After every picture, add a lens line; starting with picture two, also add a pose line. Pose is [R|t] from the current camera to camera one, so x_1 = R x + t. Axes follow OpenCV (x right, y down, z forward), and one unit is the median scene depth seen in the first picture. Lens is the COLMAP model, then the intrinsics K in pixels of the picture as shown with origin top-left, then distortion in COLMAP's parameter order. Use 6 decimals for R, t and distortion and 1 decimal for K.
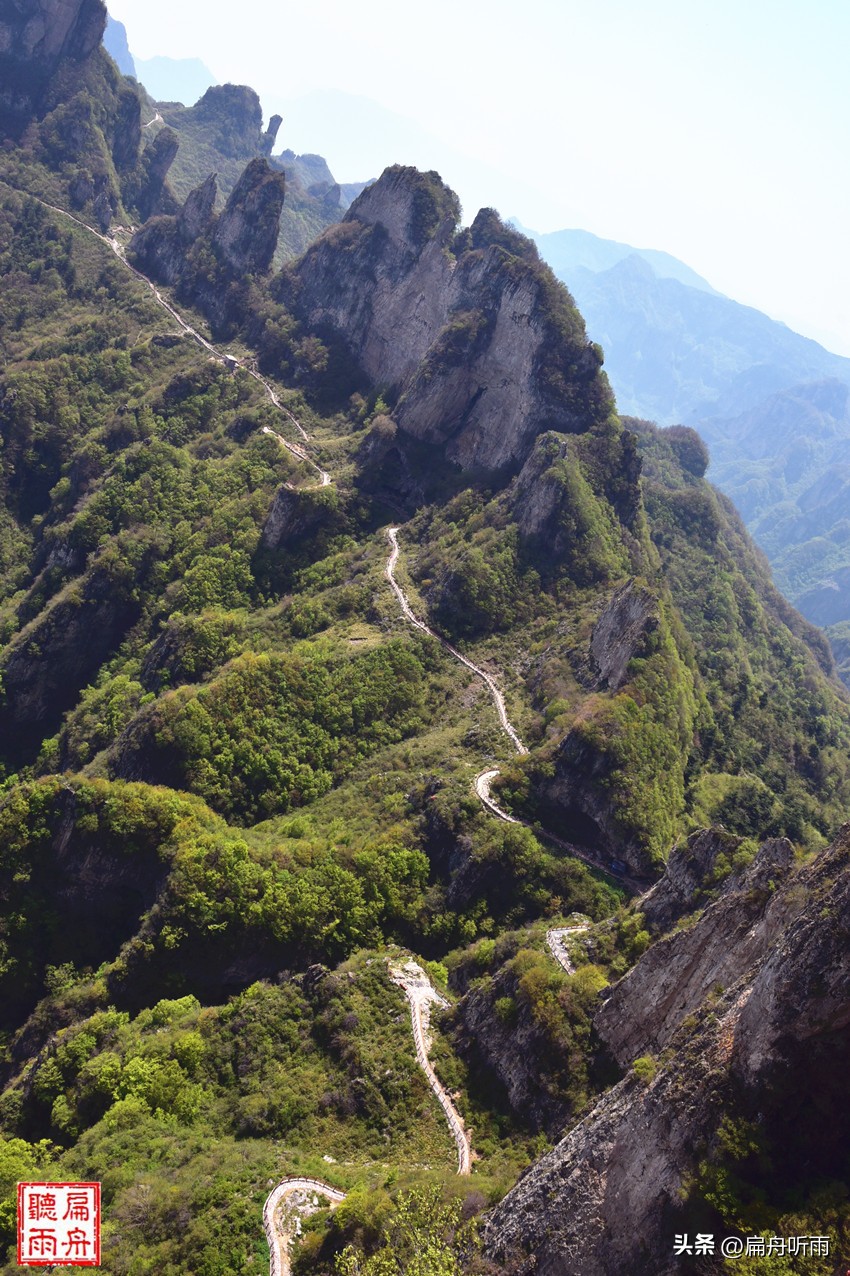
lens RADIAL K [[1540.1, 0, 425.0], [0, 1540.1, 638.0], [0, 0, 1]] dist [-0.032322, 0.003804]
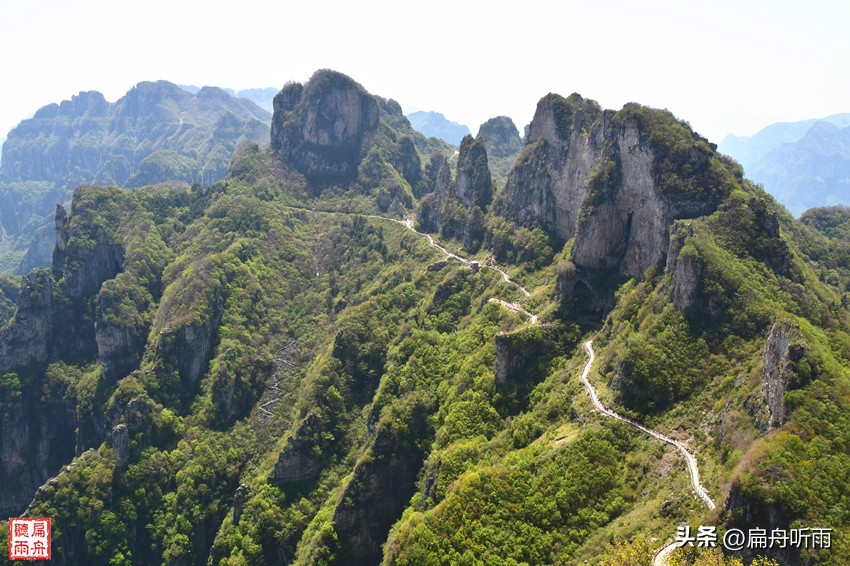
lens RADIAL K [[773.6, 0, 372.7], [0, 773.6, 264.0], [0, 0, 1]] dist [-0.048827, 0.020548]
pose [[0.828896, -0.341124, -0.443358, 0.140090], [0.219237, 0.927250, -0.303551, 0.023569], [0.514652, 0.154411, 0.843380, 0.401375]]
